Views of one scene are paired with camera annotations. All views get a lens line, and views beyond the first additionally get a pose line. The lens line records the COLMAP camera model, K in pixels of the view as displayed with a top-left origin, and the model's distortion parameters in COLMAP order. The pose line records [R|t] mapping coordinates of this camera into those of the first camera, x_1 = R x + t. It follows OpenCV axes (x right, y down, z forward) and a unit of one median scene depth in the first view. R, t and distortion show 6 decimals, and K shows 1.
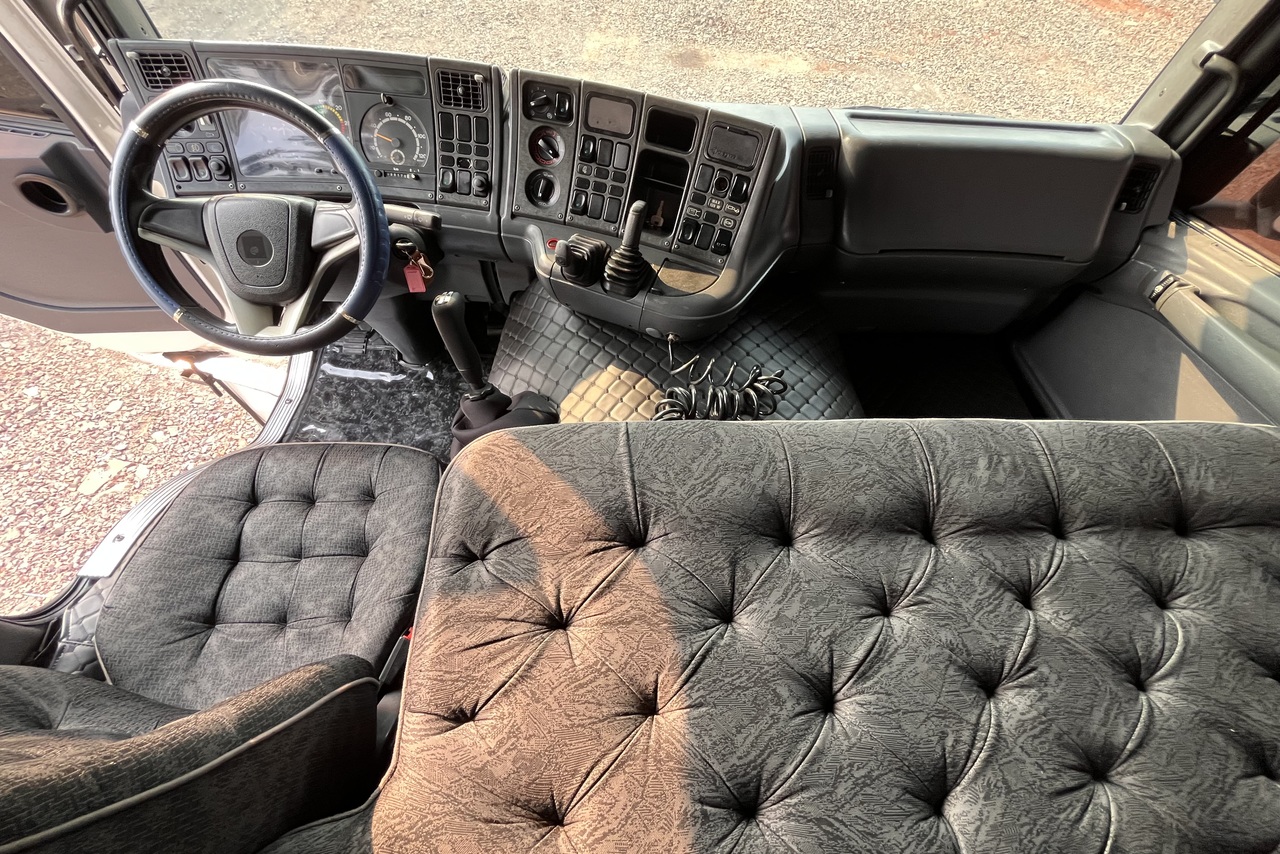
lens RADIAL K [[509.1, 0, 640.0], [0, 509.1, 427.0], [0, 0, 1]] dist [-0.000155, 0.000054]
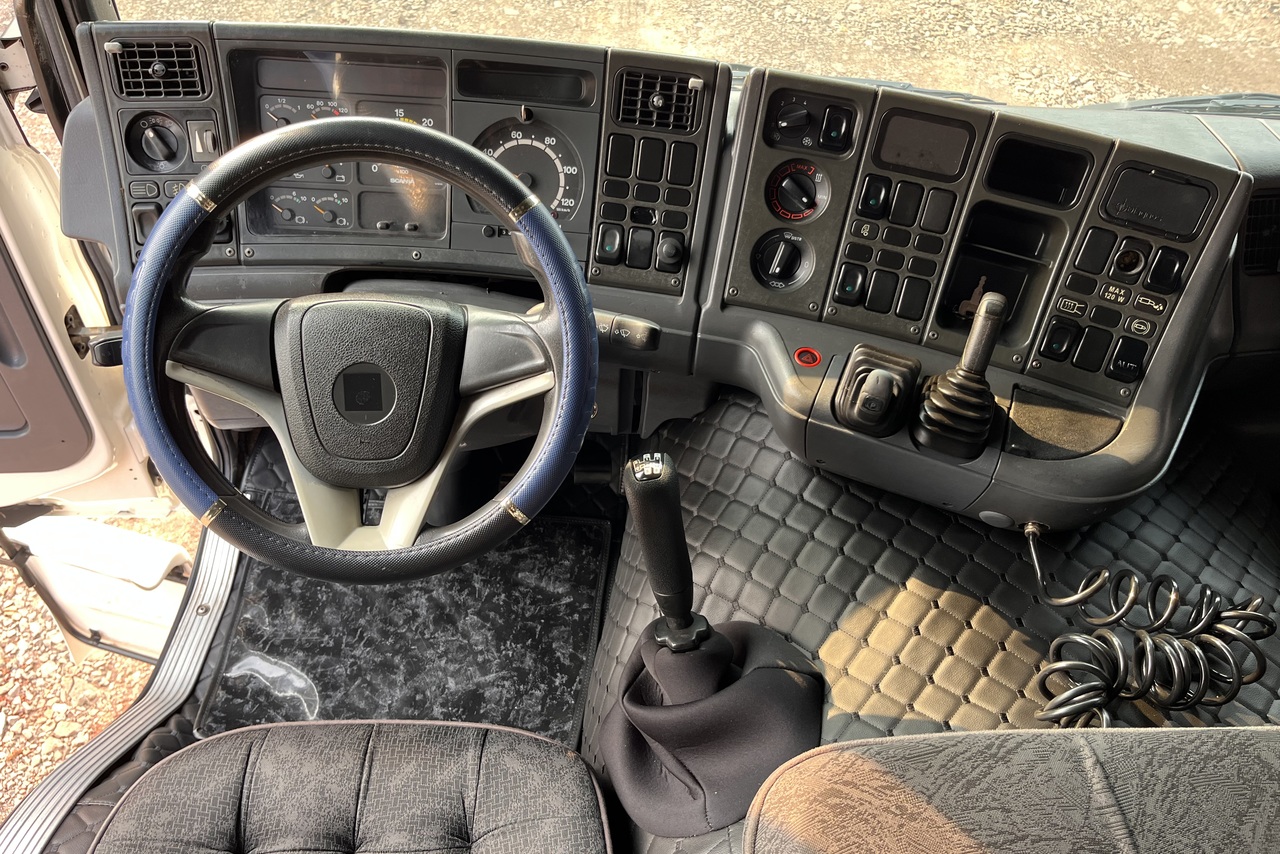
lens RADIAL K [[965.1, 0, 640.3], [0, 965.1, 437.5], [0, 0, 1]] dist [0.057199, -0.084713]
pose [[0.999955, 0.007757, -0.005515, -0.350643], [-0.008515, 0.987988, -0.154295, -0.112355], [0.004252, 0.154335, 0.988009, -0.024250]]
